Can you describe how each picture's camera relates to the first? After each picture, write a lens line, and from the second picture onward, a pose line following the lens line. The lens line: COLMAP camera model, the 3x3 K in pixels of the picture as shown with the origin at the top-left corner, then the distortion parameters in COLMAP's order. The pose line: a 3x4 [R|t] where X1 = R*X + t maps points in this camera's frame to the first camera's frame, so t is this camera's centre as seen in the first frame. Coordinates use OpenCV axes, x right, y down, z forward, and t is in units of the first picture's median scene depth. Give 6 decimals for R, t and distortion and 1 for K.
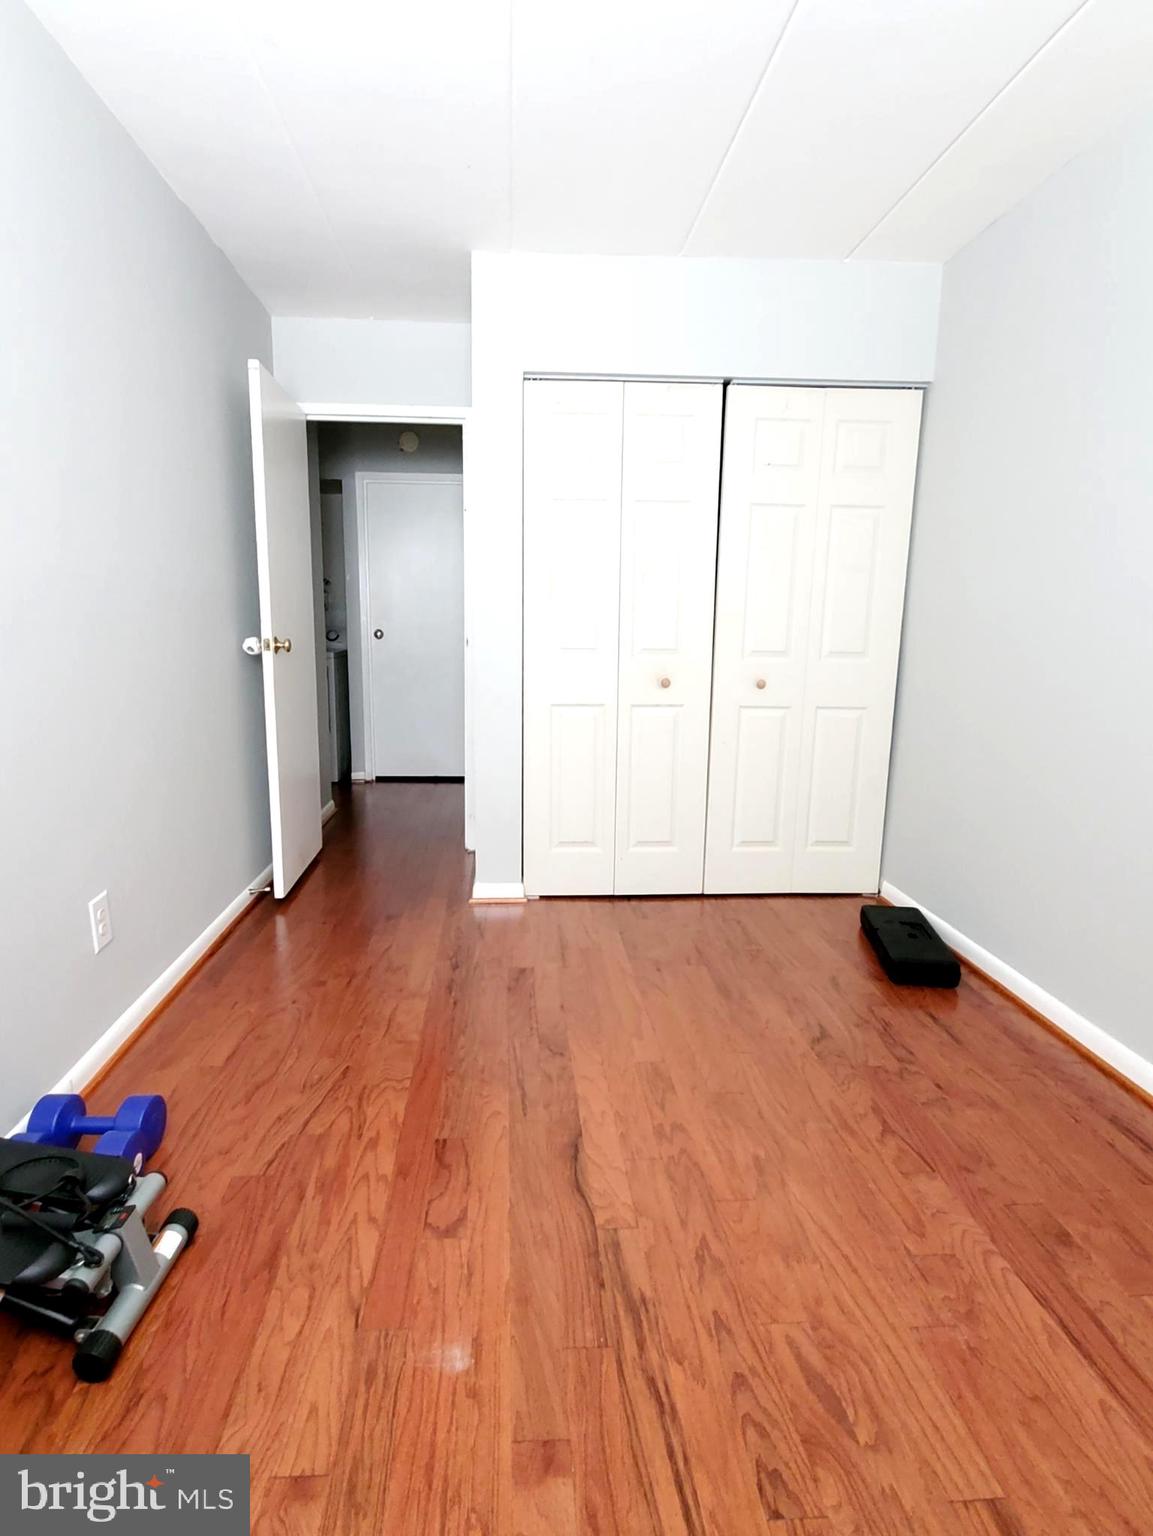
lens RADIAL K [[823.0, 0, 573.6], [0, 823.0, 767.2], [0, 0, 1]] dist [0.003310, -0.006887]
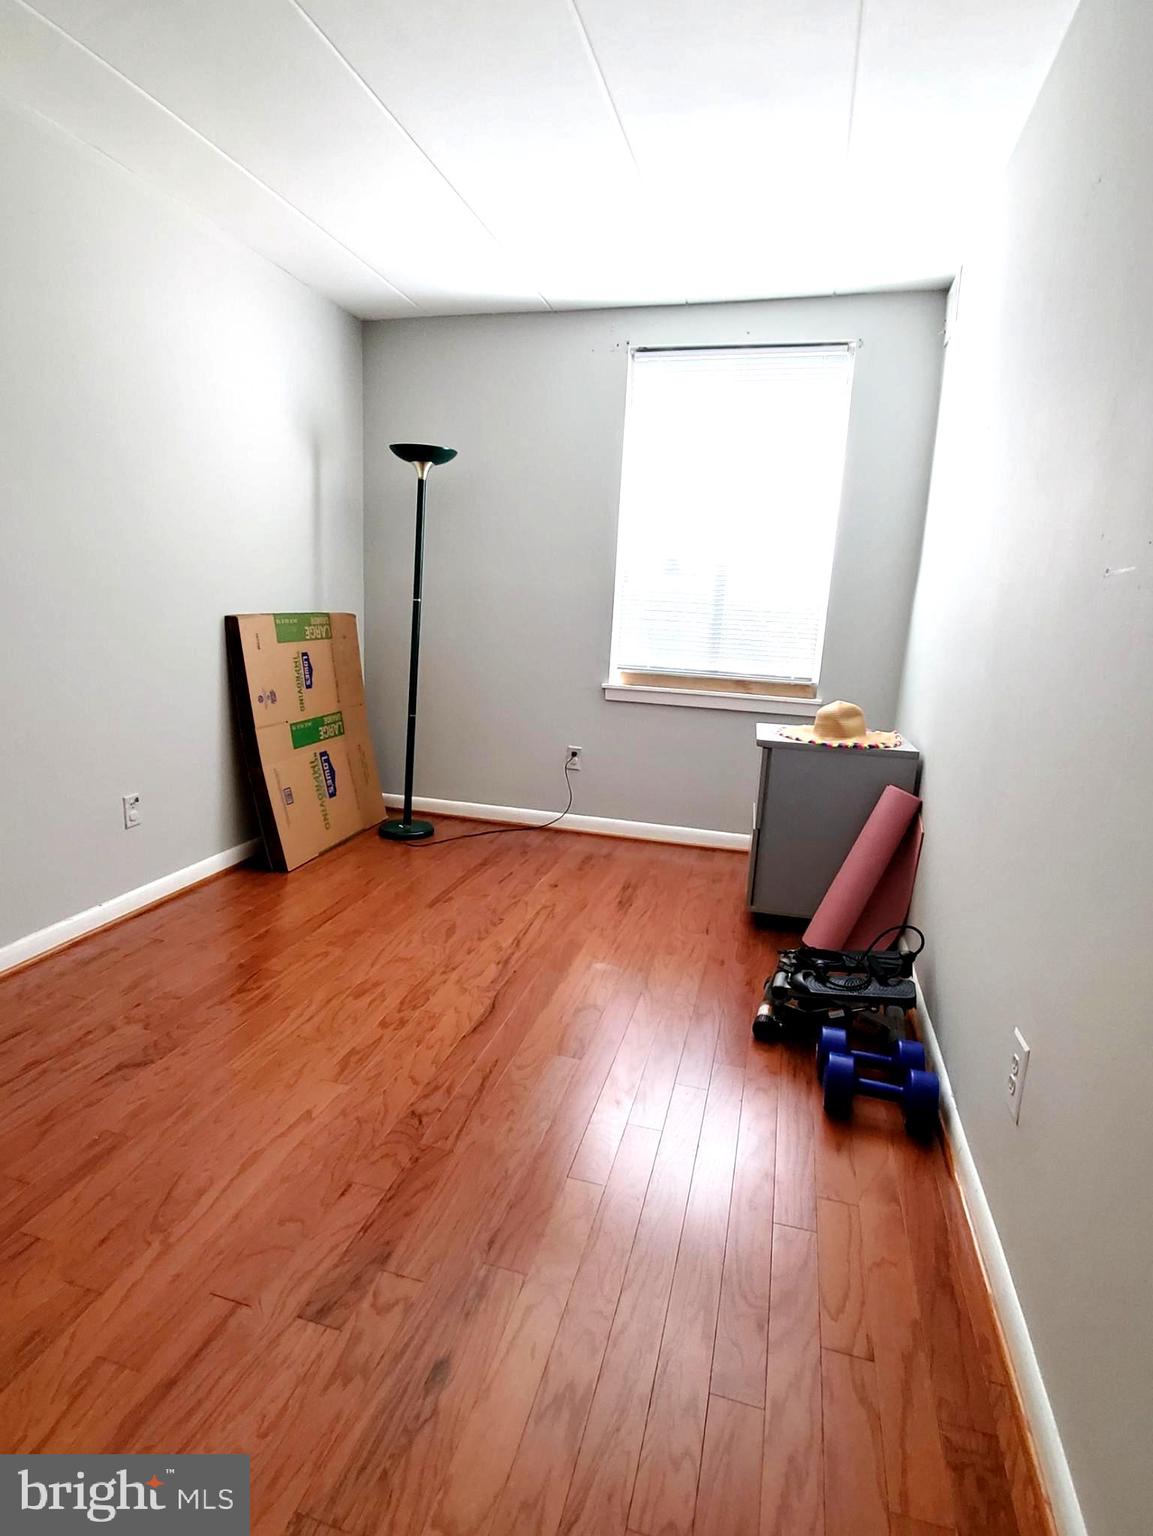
lens RADIAL K [[823.0, 0, 574.4], [0, 823.0, 767.2], [0, 0, 1]] dist [0.003310, -0.006887]
pose [[-0.941930, -0.114852, 0.315559, -0.512242], [0.010059, 0.929623, 0.368375, -0.377627], [-0.335659, 0.350158, -0.874484, 2.011231]]
